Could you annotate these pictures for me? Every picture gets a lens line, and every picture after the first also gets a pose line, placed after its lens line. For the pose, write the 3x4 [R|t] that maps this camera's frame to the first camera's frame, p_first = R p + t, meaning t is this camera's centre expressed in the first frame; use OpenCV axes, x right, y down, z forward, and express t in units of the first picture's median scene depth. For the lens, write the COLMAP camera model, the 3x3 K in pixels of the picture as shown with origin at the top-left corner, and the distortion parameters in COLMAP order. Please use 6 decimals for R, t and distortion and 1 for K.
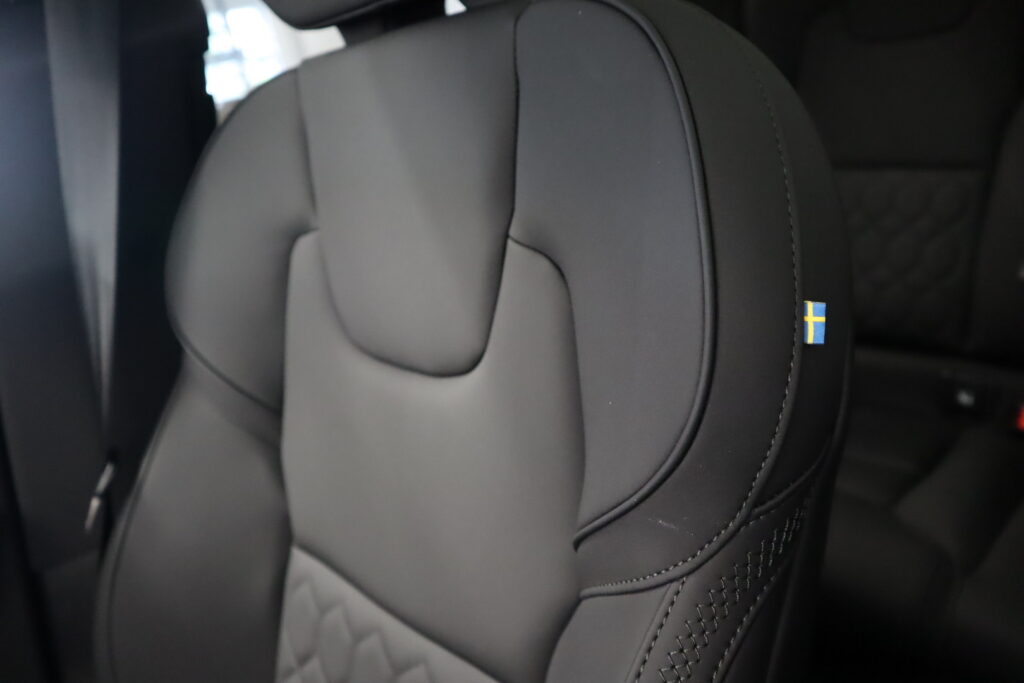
lens RADIAL K [[701.5, 0, 512.0], [0, 701.5, 341.5], [0, 0, 1]] dist [-0.106018, 0.079245]
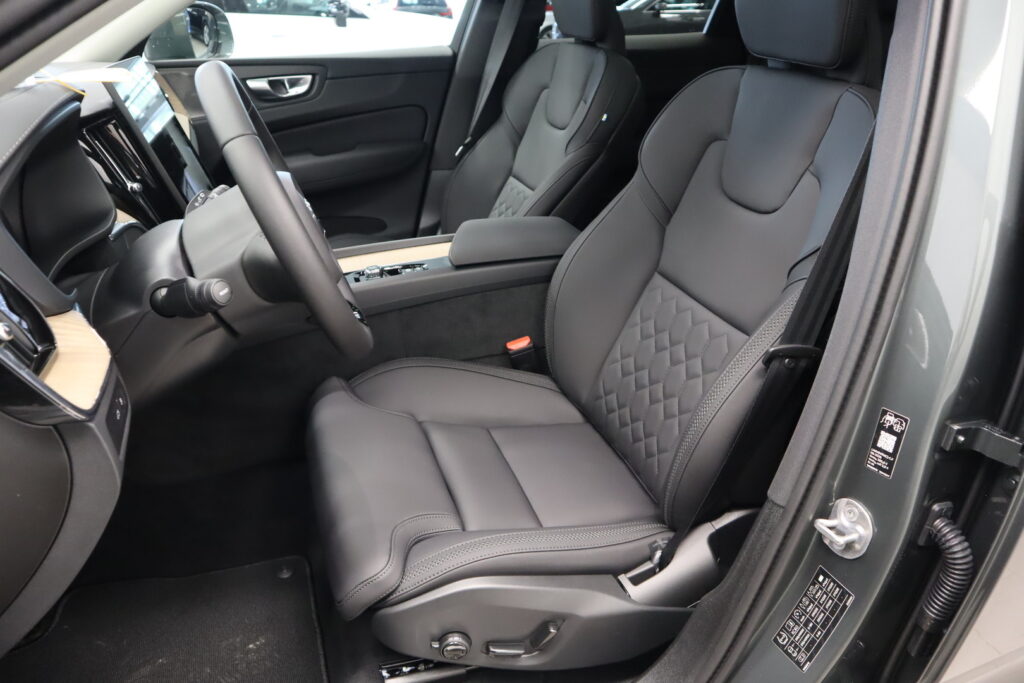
lens RADIAL K [[701.5, 0, 512.0], [0, 701.5, 341.5], [0, 0, 1]] dist [-0.106018, 0.079245]
pose [[0.875372, 0.400369, -0.270977, 0.961059], [-0.370145, 0.915599, 0.157070, 0.504246], [0.310992, -0.037194, 0.949684, -2.323187]]
